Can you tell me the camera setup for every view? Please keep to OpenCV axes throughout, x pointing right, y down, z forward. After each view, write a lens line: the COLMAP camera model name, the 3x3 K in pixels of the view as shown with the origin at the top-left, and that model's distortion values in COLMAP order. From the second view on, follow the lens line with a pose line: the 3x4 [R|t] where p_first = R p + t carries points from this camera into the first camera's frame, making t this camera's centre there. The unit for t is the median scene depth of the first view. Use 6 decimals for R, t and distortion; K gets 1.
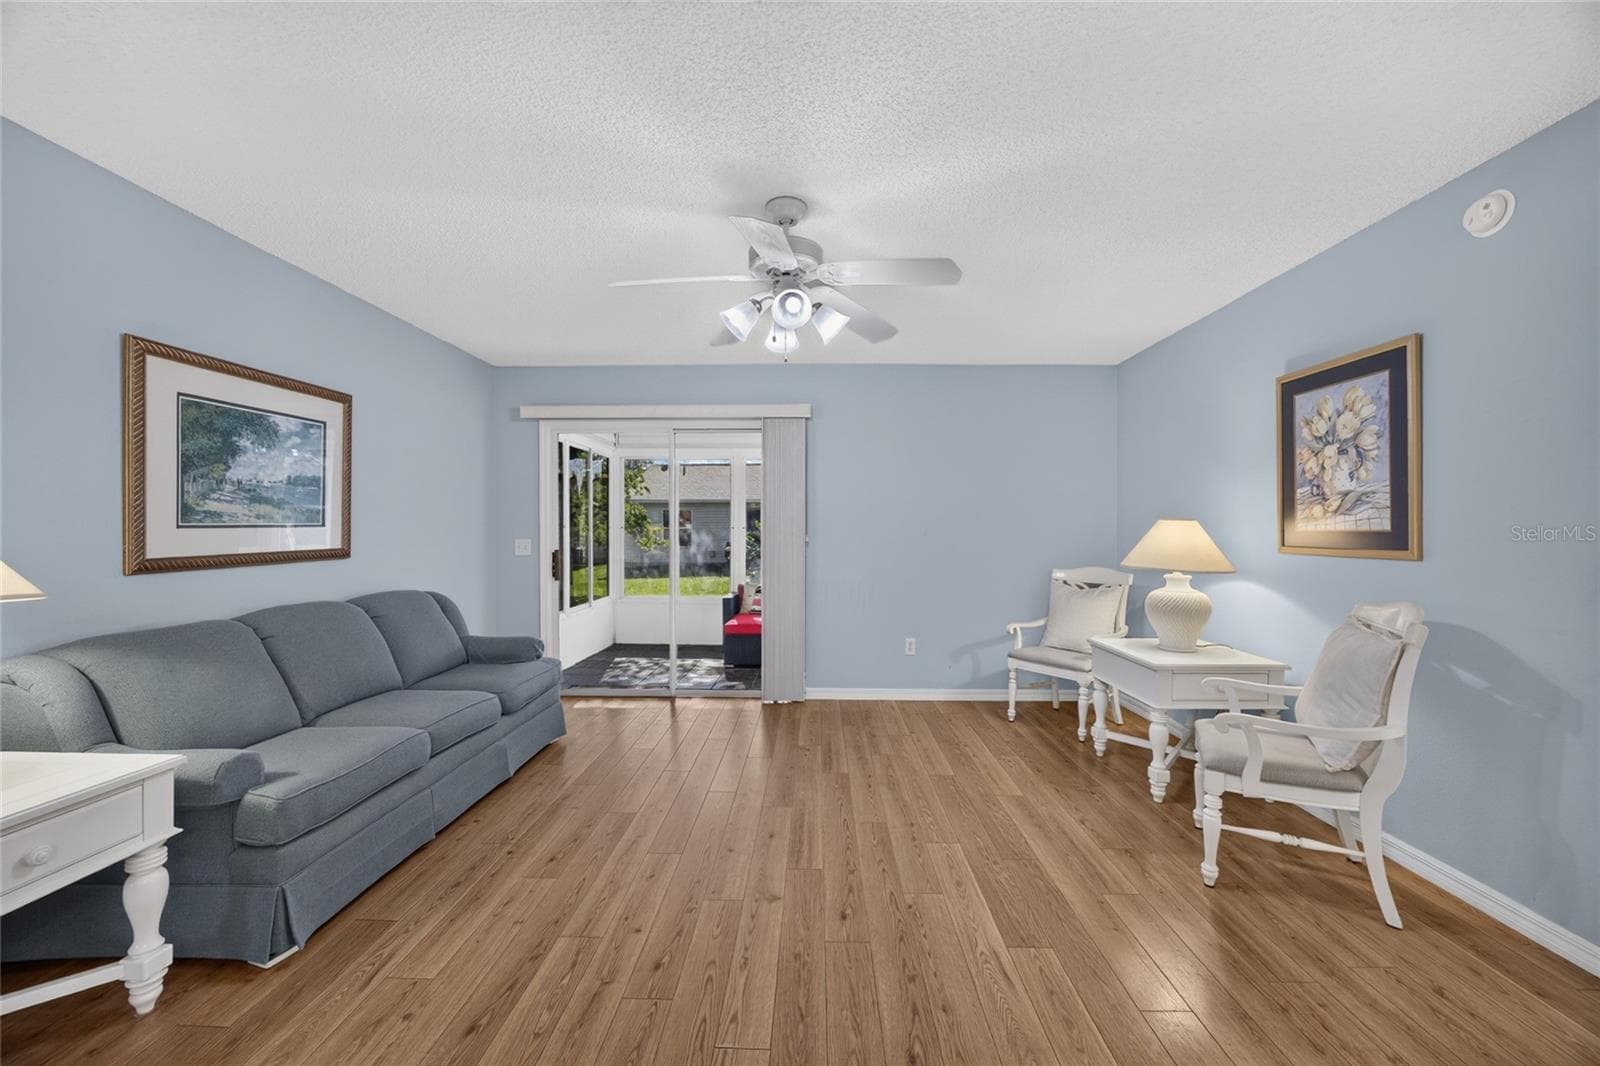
lens RADIAL K [[608.4, 0, 801.7], [0, 608.4, 532.6], [0, 0, 1]] dist [-0.000005, 0.000037]
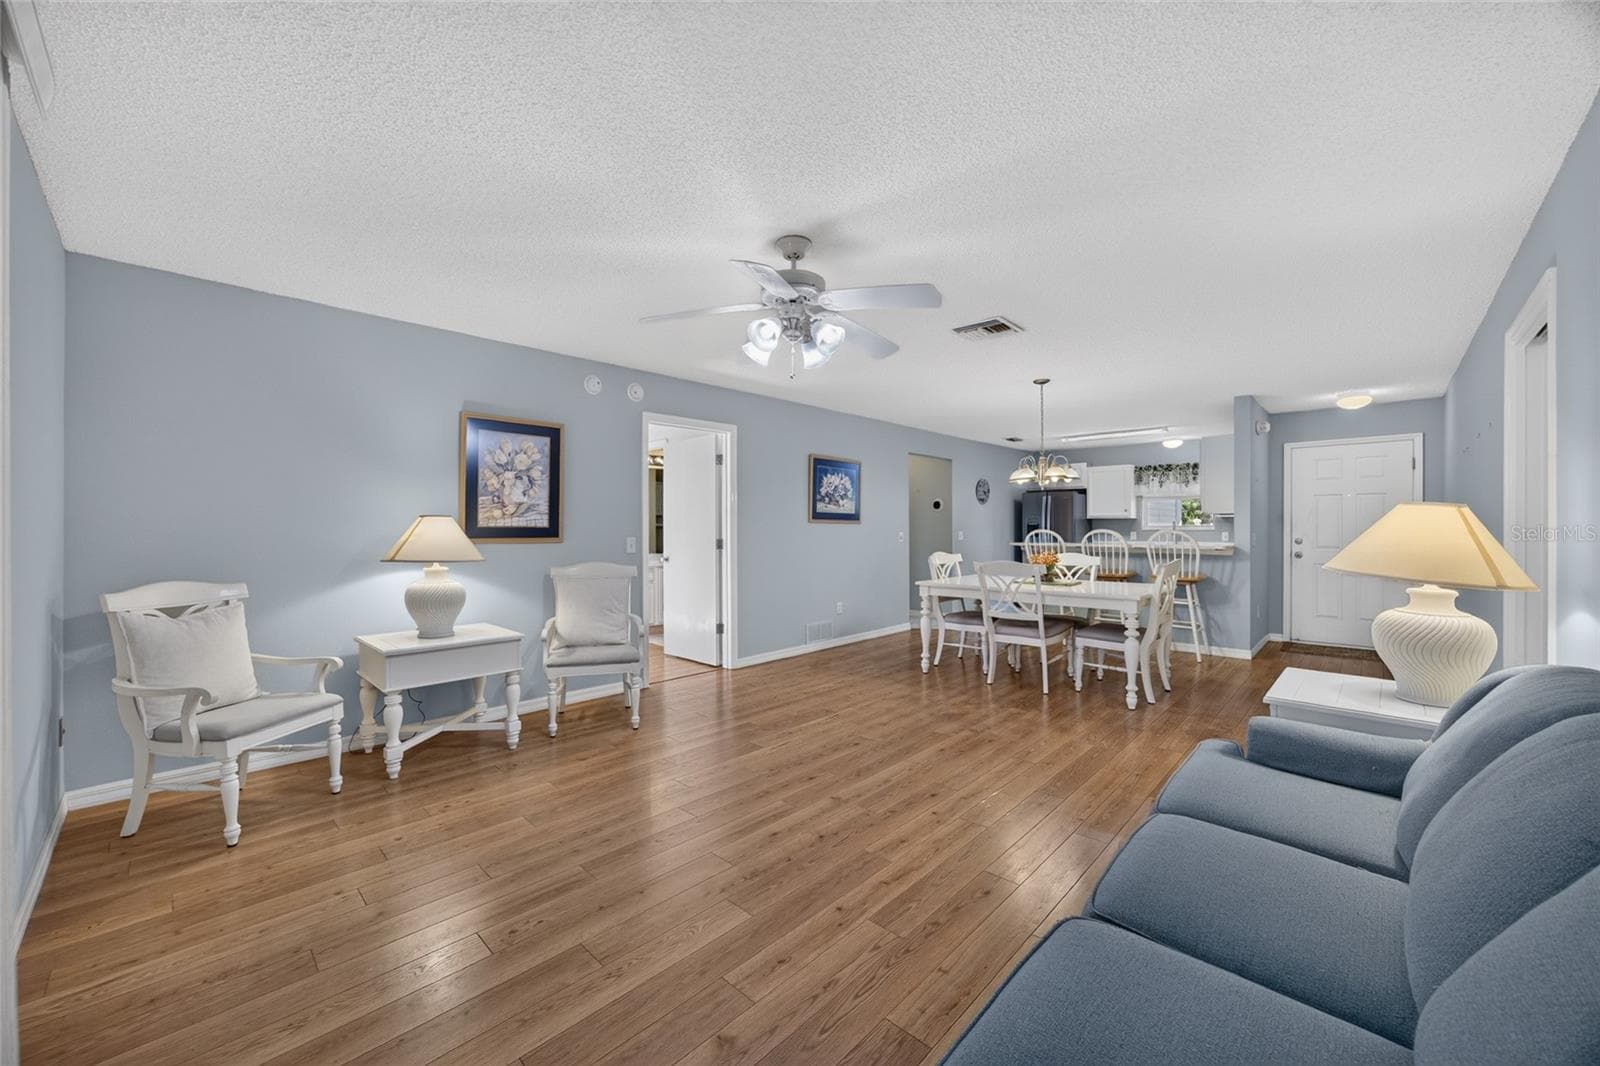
lens RADIAL K [[608.4, 0, 802.8], [0, 608.4, 528.3], [0, 0, 1]] dist [-0.000005, 0.000037]
pose [[-0.739369, 0.004424, 0.673286, -0.760598], [0.005266, 0.999986, -0.000788, 0.006339], [-0.673280, 0.002963, -0.739381, 1.724970]]
